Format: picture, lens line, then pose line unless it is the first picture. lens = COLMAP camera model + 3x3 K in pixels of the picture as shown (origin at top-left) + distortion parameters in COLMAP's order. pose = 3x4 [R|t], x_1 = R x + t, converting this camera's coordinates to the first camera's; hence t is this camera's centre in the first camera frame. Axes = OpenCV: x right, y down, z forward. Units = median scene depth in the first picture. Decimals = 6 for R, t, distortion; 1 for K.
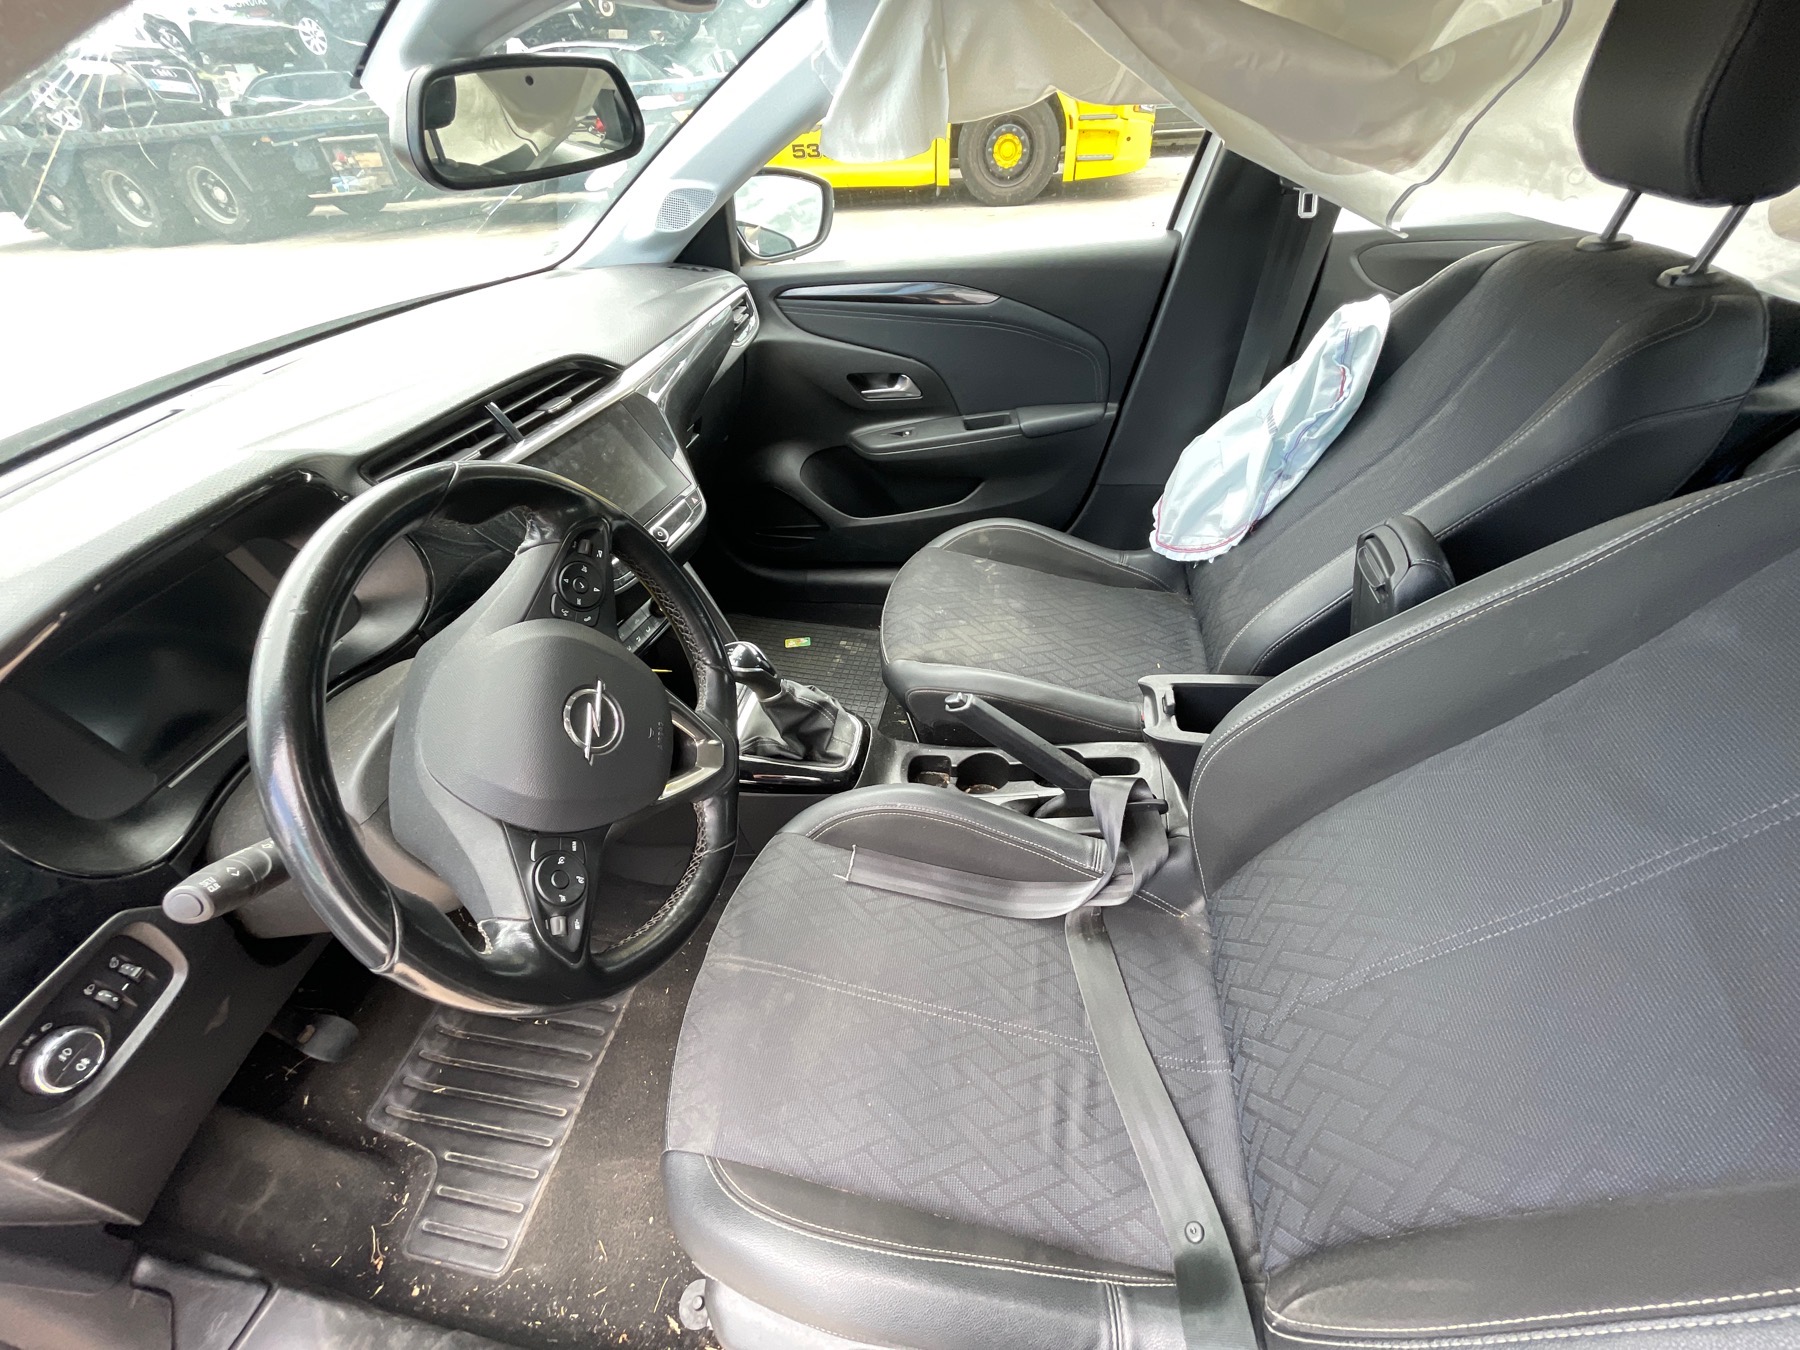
lens RADIAL K [[712.9, 0, 900.0], [0, 712.9, 675.0], [0, 0, 1]] dist [-0.001178, -0.000394]
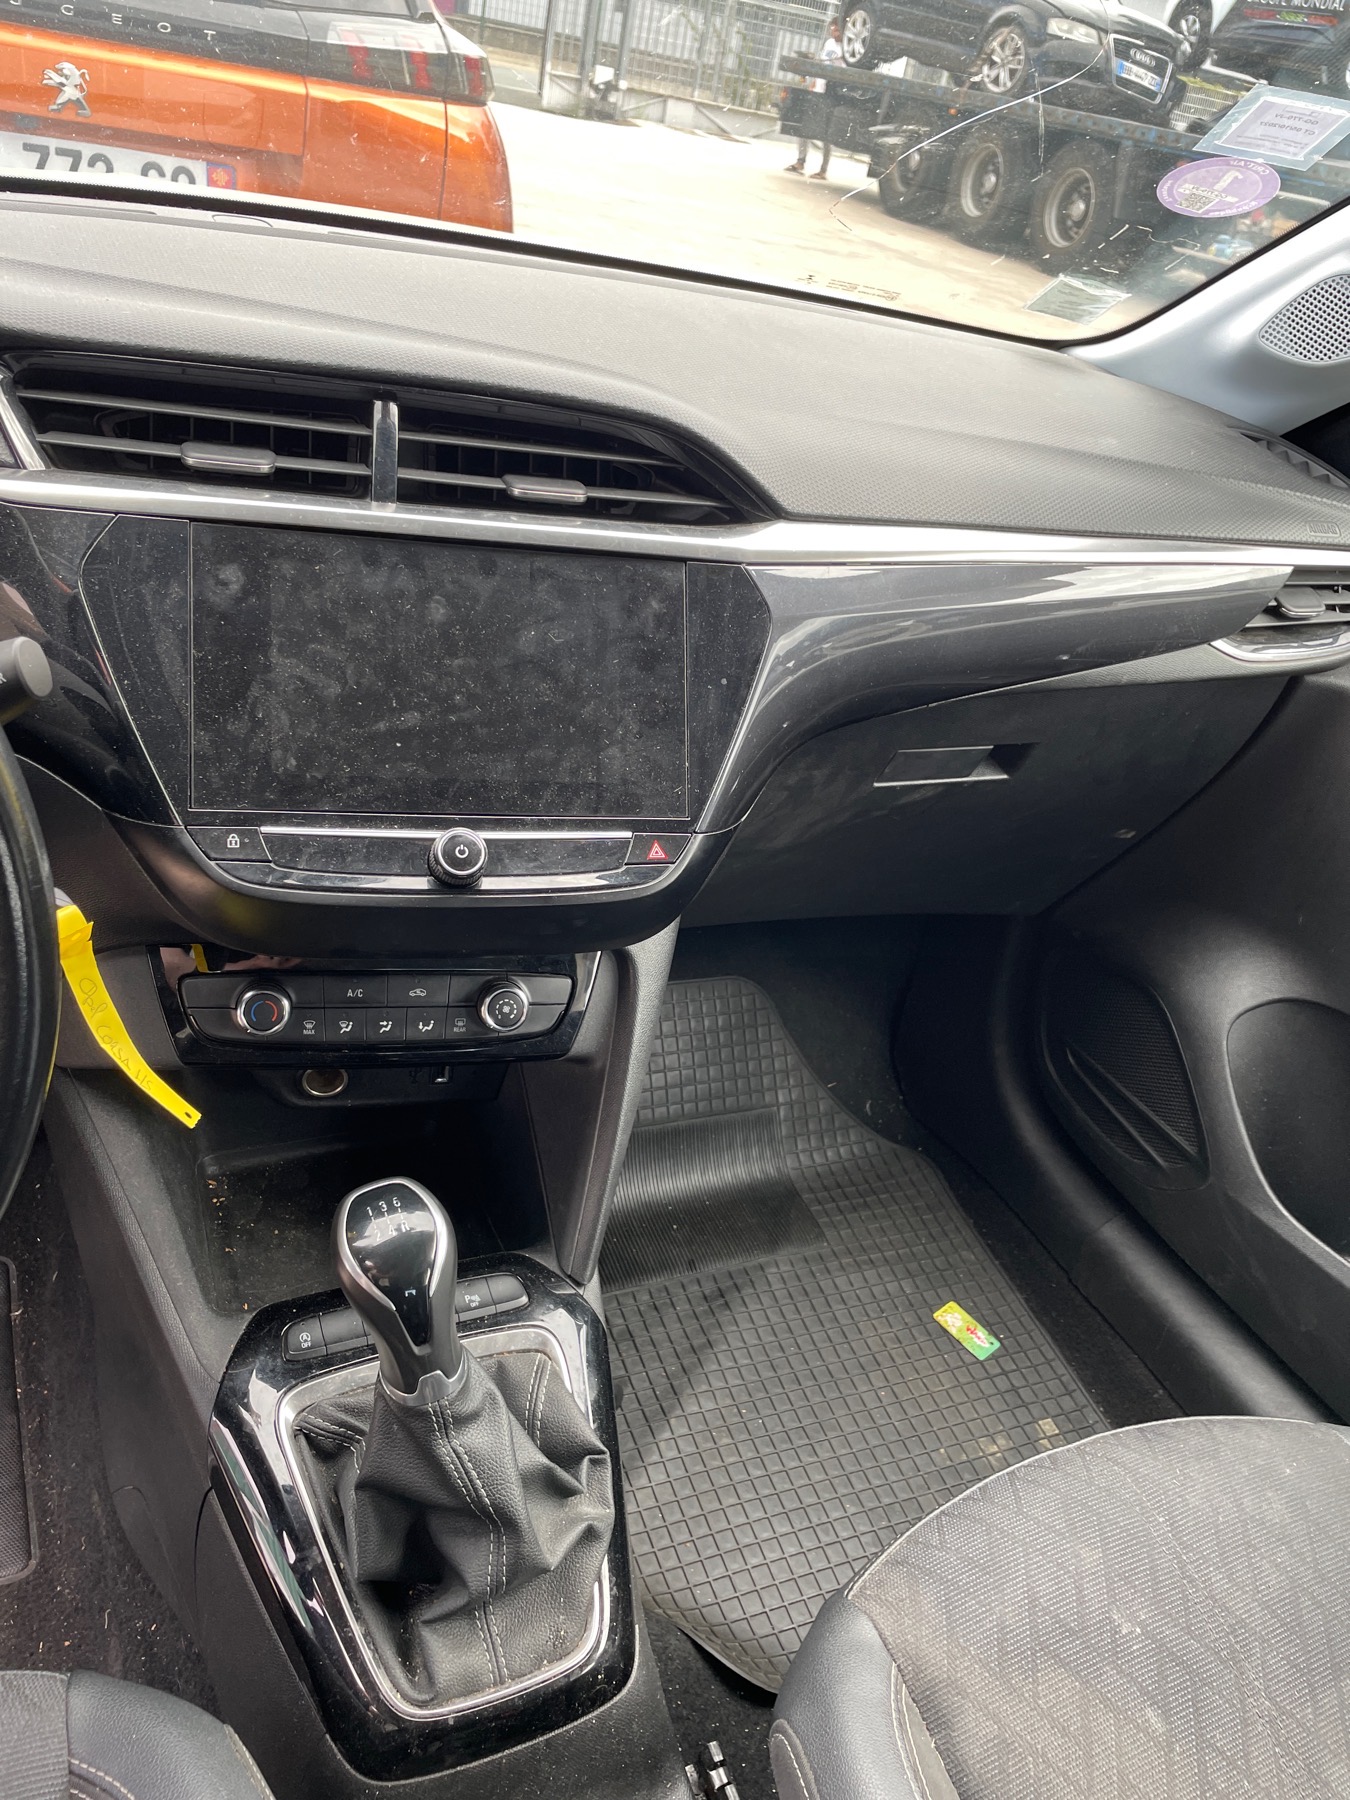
lens RADIAL K [[1351.4, 0, 675.0], [0, 1351.4, 900.0], [0, 0, 1]] dist [0.087898, -0.113119]
pose [[0.538893, 0.576254, -0.614432, 0.166907], [-0.692411, 0.718432, 0.066507, -0.275814], [0.479752, 0.389599, 0.786162, 0.443780]]
